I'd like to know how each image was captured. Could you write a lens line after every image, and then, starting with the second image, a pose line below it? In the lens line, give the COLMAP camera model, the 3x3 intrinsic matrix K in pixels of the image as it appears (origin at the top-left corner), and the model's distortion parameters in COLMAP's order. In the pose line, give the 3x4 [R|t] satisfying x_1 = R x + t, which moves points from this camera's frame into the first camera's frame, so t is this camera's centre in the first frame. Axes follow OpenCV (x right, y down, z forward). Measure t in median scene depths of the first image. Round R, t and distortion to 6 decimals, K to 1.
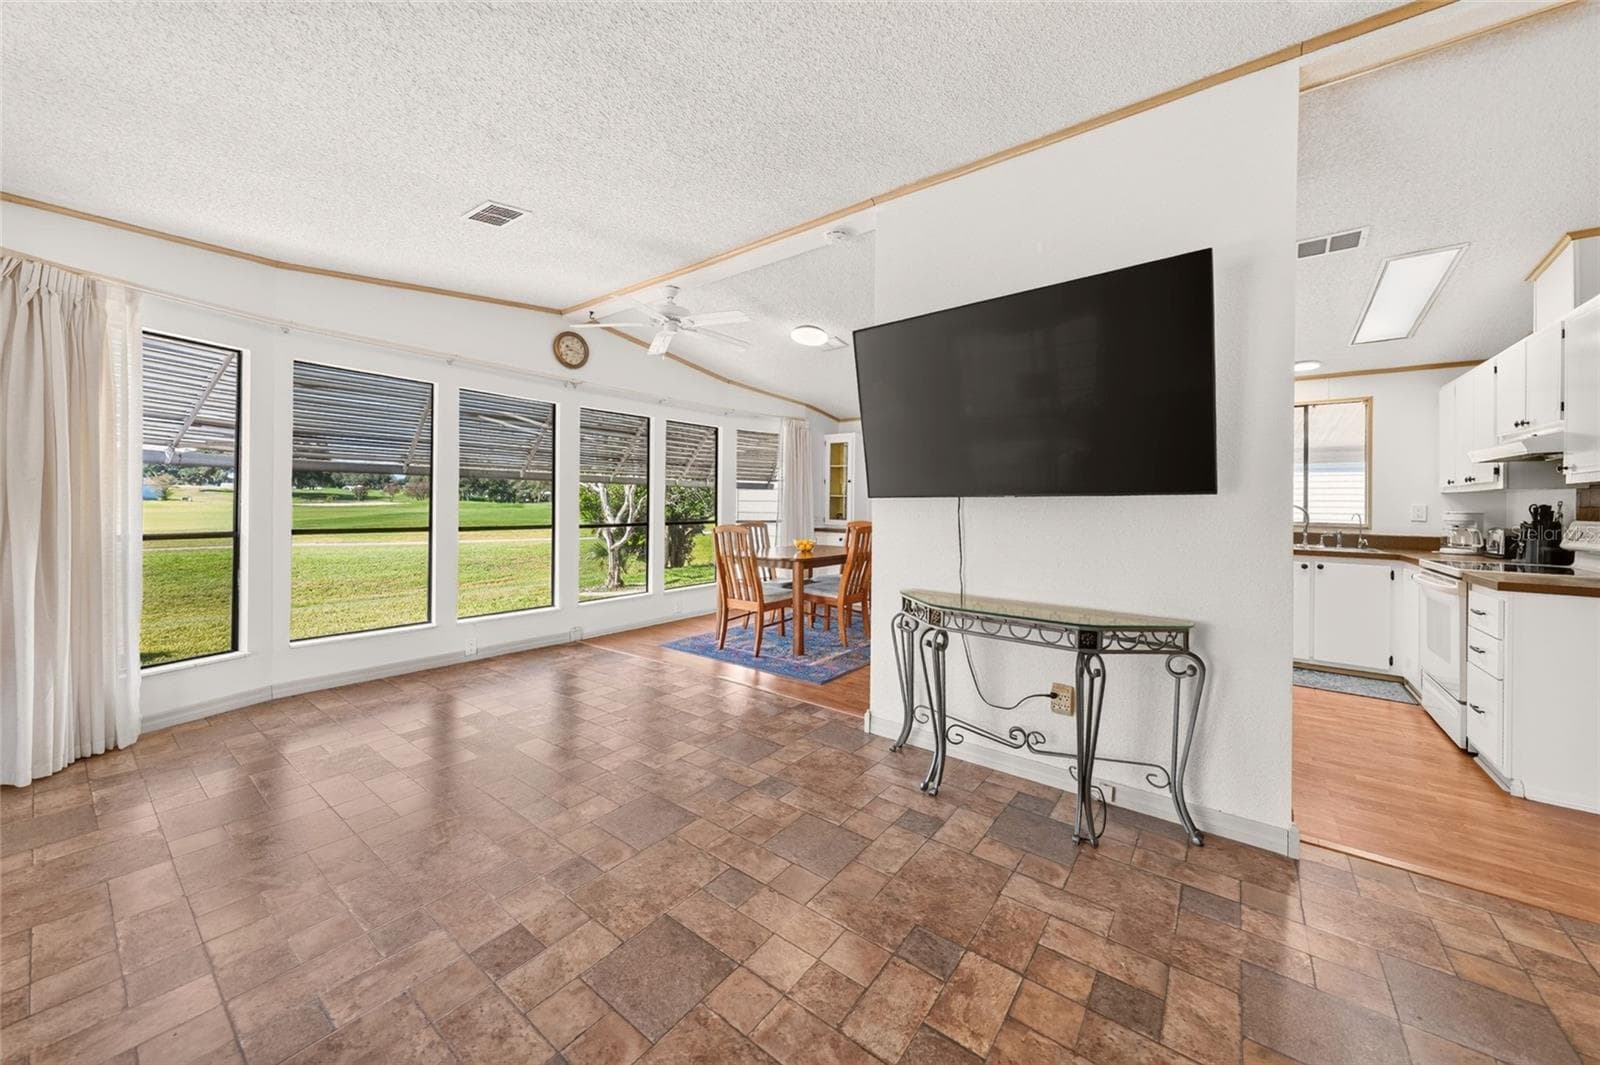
lens RADIAL K [[561.0, 0, 824.9], [0, 561.0, 503.6], [0, 0, 1]] dist [0.000402, 0.000116]
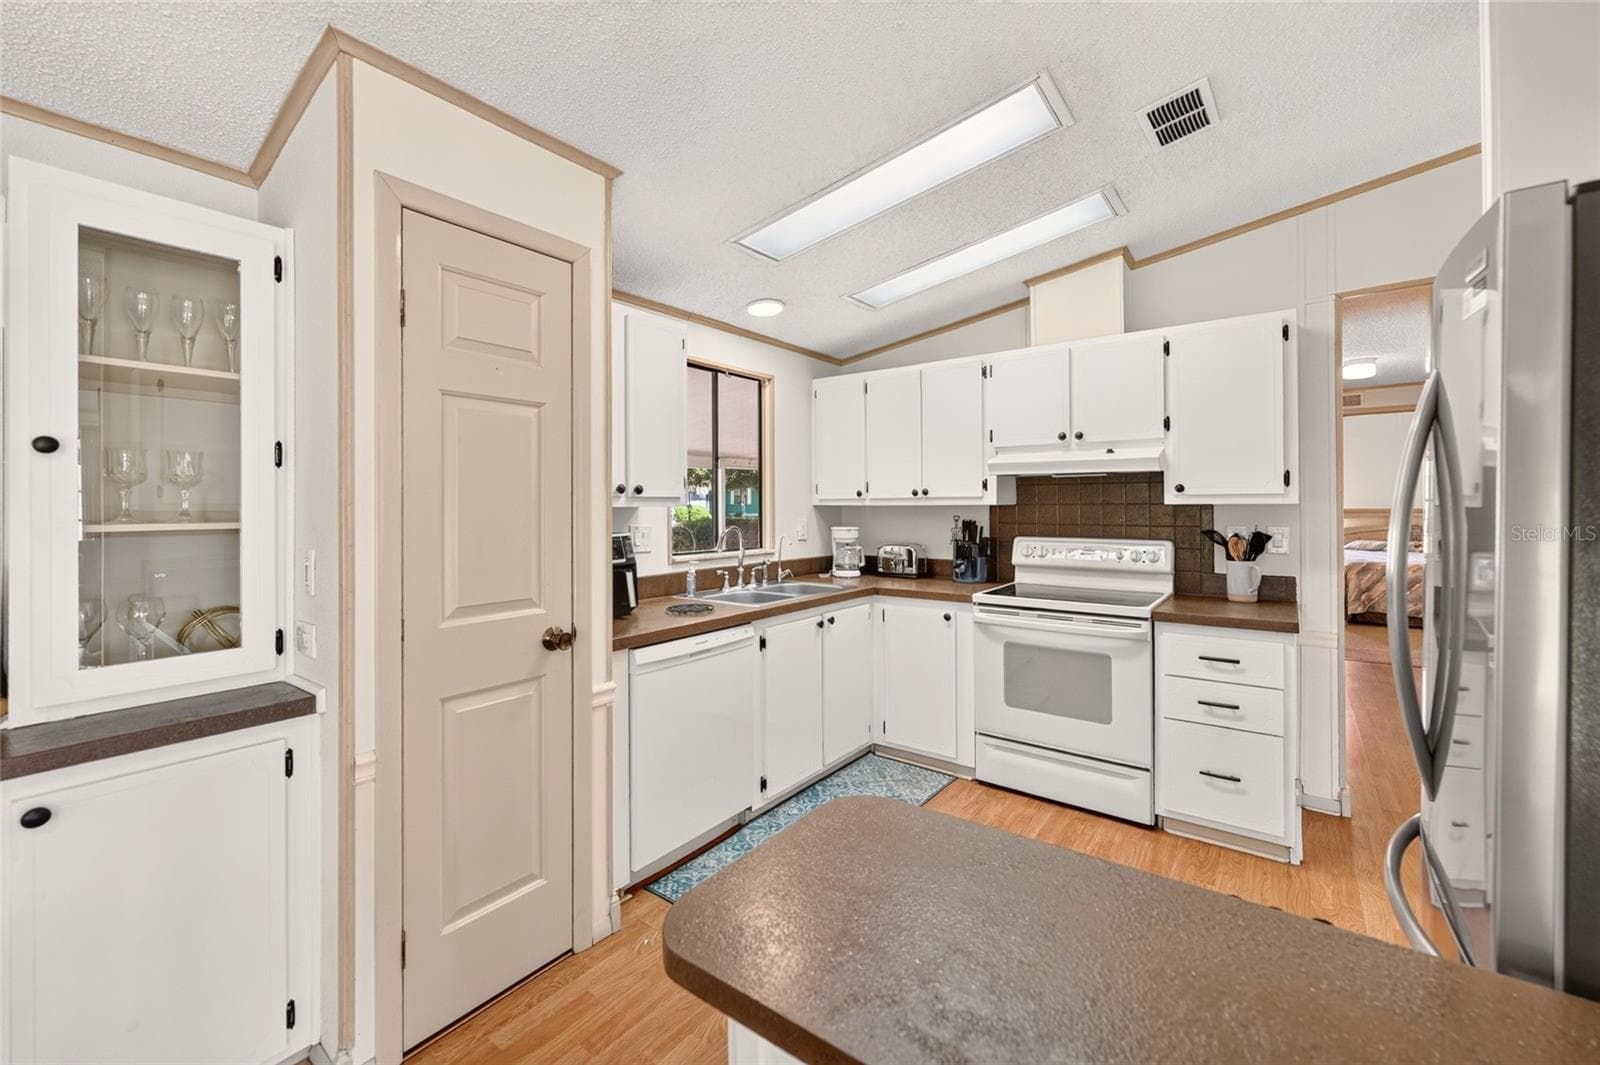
lens RADIAL K [[648.5, 0, 819.6], [0, 648.5, 500.3], [0, 0, 1]] dist [-0.001201, -0.000001]
pose [[0.005388, -0.007771, 0.999955, 0.102368], [0.005999, 0.999952, 0.007738, -0.028429], [-0.999967, 0.005957, 0.005435, 0.837766]]
